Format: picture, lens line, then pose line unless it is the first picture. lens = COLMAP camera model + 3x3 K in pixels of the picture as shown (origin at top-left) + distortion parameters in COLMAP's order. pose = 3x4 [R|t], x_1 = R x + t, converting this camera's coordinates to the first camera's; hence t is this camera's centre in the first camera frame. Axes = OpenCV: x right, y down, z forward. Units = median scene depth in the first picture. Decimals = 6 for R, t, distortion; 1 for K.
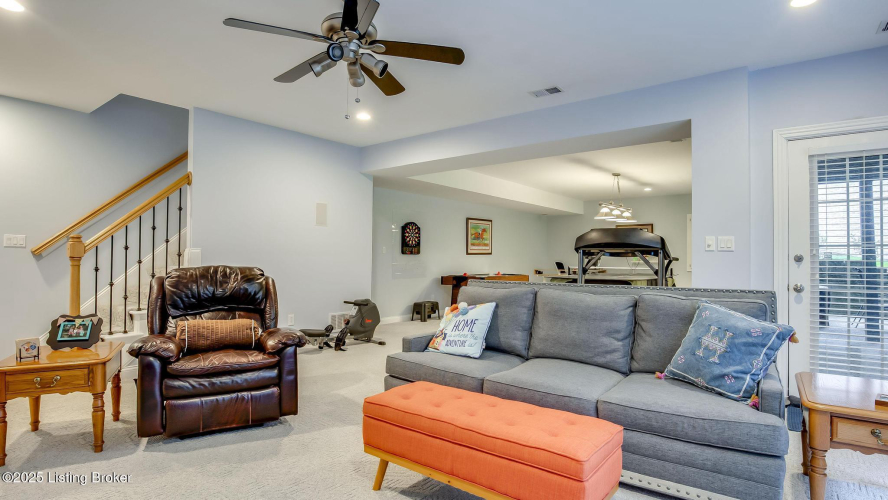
lens RADIAL K [[457.1, 0, 444.0], [0, 457.1, 250.0], [0, 0, 1]] dist [-0.036752, -0.000058]
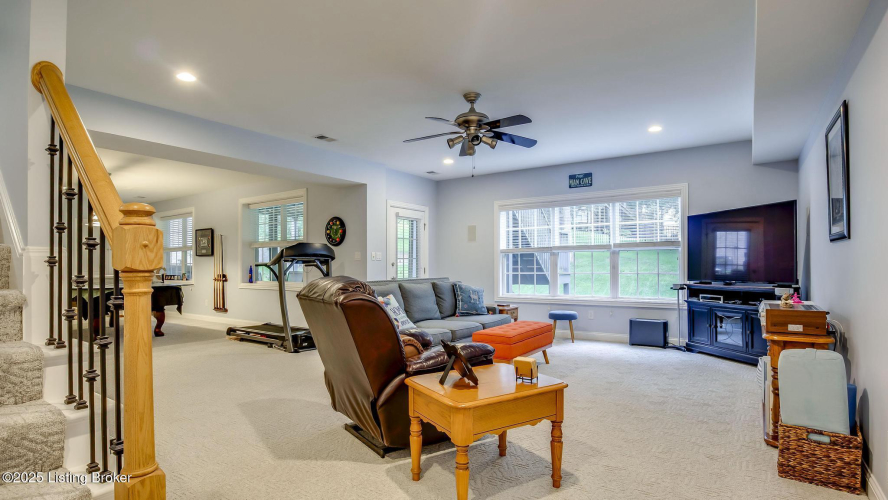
lens RADIAL K [[457.1, 0, 444.0], [0, 457.1, 250.0], [0, 0, 1]] dist [-0.036752, -0.000058]
pose [[-0.060545, 0.027997, 0.997773, -1.545421], [-0.011778, 0.999517, -0.028761, 0.012846], [-0.998096, -0.013493, -0.060186, 1.029642]]
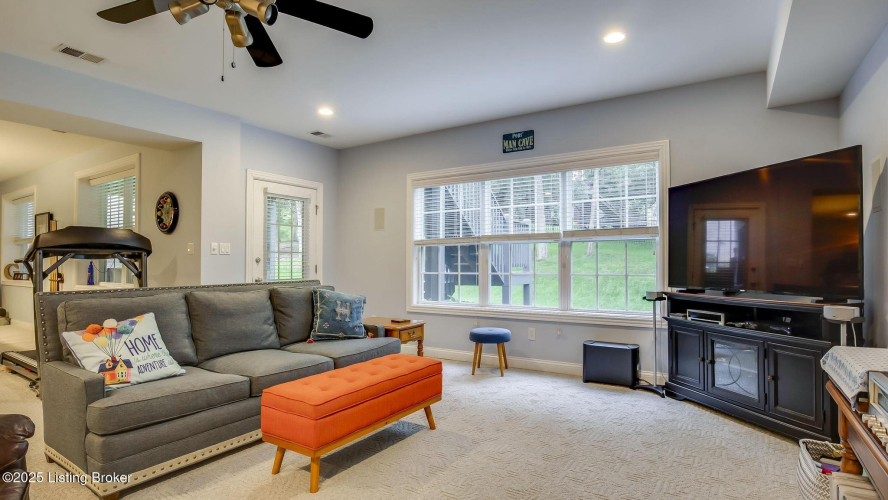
lens RADIAL K [[457.1, 0, 444.0], [0, 457.1, 250.0], [0, 0, 1]] dist [-0.036752, -0.000058]
pose [[-0.089787, 0.020755, 0.995745, -0.869417], [-0.015120, 0.999639, -0.022200, 0.010264], [-0.995846, -0.017049, -0.089440, 0.603696]]
